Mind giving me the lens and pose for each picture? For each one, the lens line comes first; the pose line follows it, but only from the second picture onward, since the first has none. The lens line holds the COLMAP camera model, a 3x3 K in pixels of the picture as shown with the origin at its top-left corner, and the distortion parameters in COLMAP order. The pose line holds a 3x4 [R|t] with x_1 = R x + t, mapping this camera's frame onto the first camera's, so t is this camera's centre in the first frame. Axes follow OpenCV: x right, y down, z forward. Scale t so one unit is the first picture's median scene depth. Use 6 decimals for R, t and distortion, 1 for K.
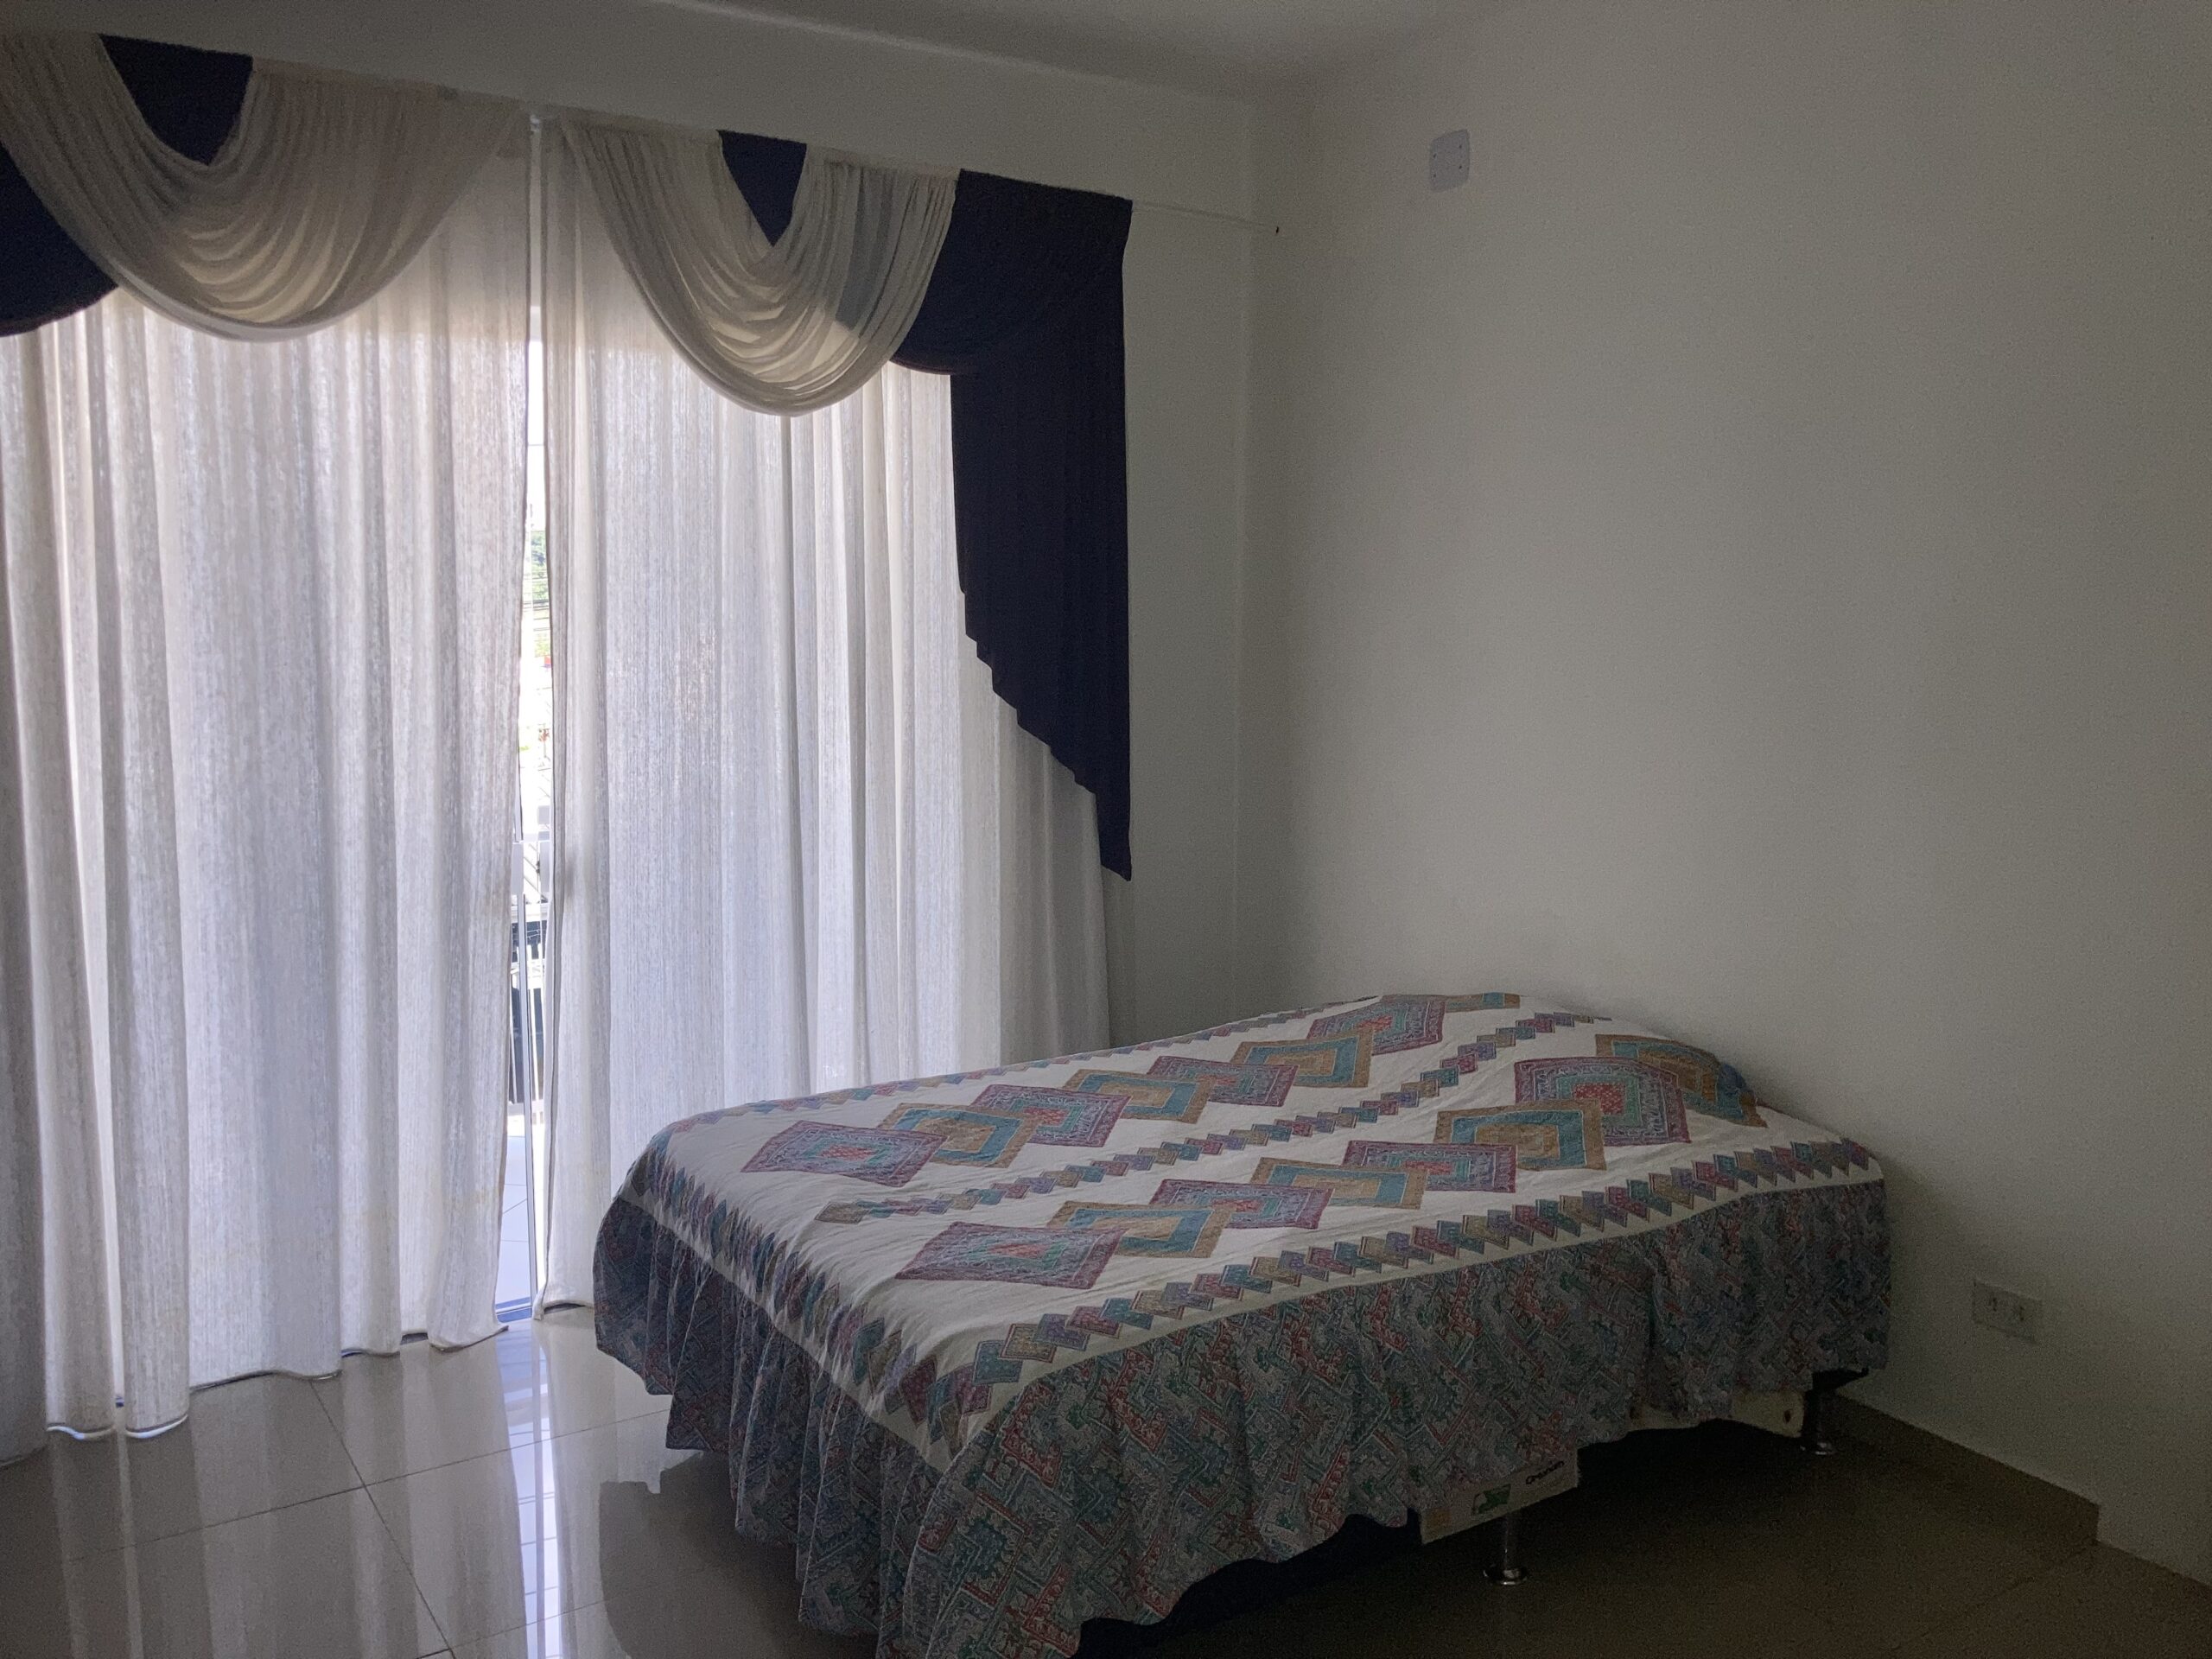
lens RADIAL K [[1838.6, 0, 1107.1], [0, 1838.6, 786.0], [0, 0, 1]] dist [0.080966, -0.001239]
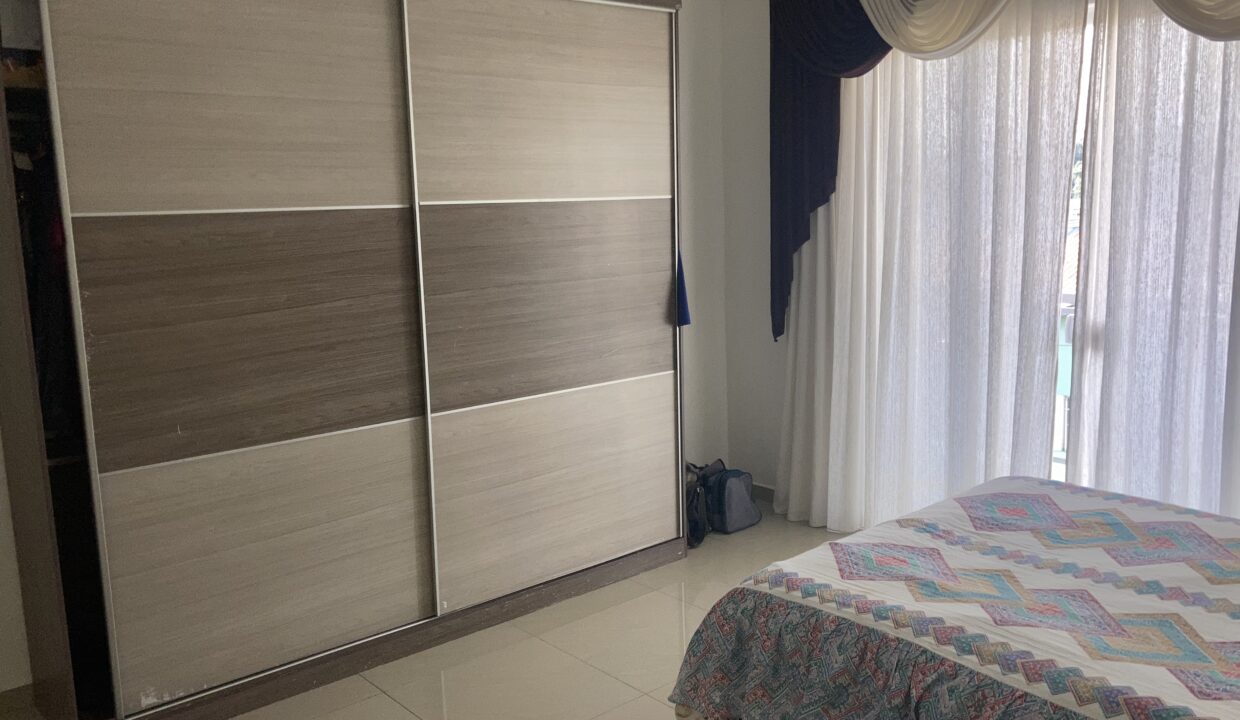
lens RADIAL K [[1030.7, 0, 621.5], [0, 1030.7, 341.5], [0, 0, 1]] dist [0.061162, -0.003171]
pose [[0.142959, 0.136476, -0.980274, 0.768110], [-0.068525, 0.989435, 0.127758, -0.053668], [0.987354, 0.048909, 0.150801, 0.545301]]
